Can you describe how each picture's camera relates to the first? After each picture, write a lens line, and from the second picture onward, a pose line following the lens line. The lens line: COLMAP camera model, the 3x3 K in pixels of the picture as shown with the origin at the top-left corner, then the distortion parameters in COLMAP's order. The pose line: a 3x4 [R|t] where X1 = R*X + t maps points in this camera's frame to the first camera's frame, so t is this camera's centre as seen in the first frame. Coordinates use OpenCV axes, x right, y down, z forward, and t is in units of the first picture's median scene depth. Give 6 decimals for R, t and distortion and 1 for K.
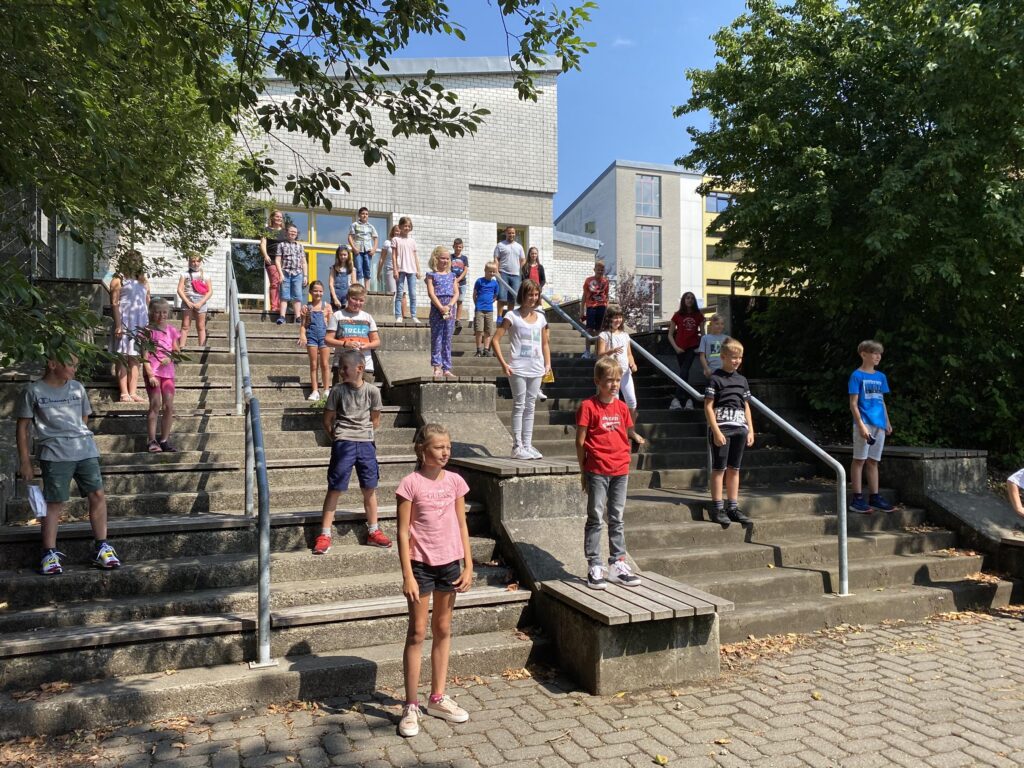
lens RADIAL K [[790.6, 0, 512.0], [0, 790.6, 384.0], [0, 0, 1]] dist [0.012707, -0.002629]
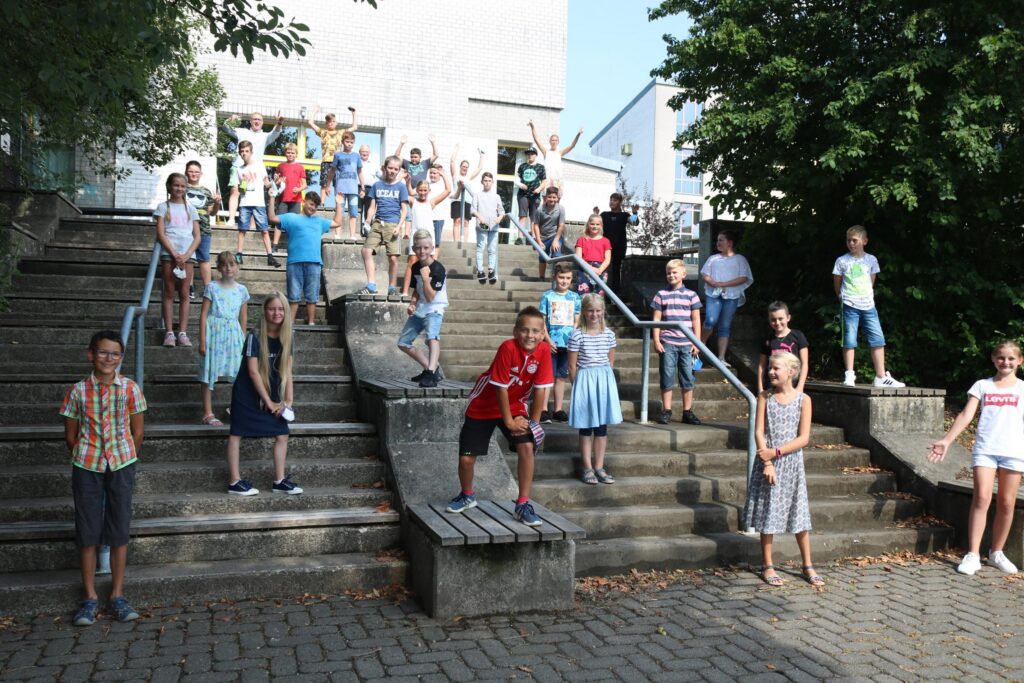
lens RADIAL K [[837.9, 0, 507.9], [0, 837.9, 352.6], [0, 0, 1]] dist [-0.003058, 0.007787]
pose [[0.997782, 0.029308, -0.059759, 0.203377], [-0.026749, 0.998709, 0.043186, 0.016711], [0.060948, -0.041492, 0.997278, -0.005850]]
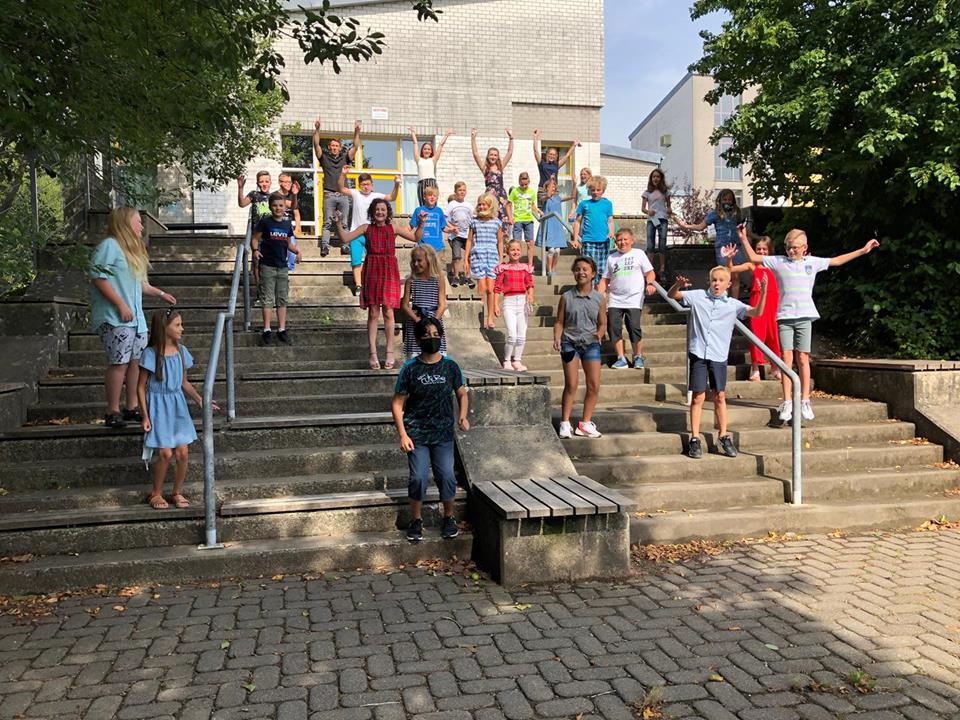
lens RADIAL K [[796.1, 0, 482.3], [0, 796.1, 356.2], [0, 0, 1]] dist [0.009701, 0.000245]
pose [[0.988357, -0.003853, -0.152101, 0.200638], [0.013177, 0.998091, 0.060342, 0.015181], [0.151579, -0.061644, 0.986521, -0.040185]]
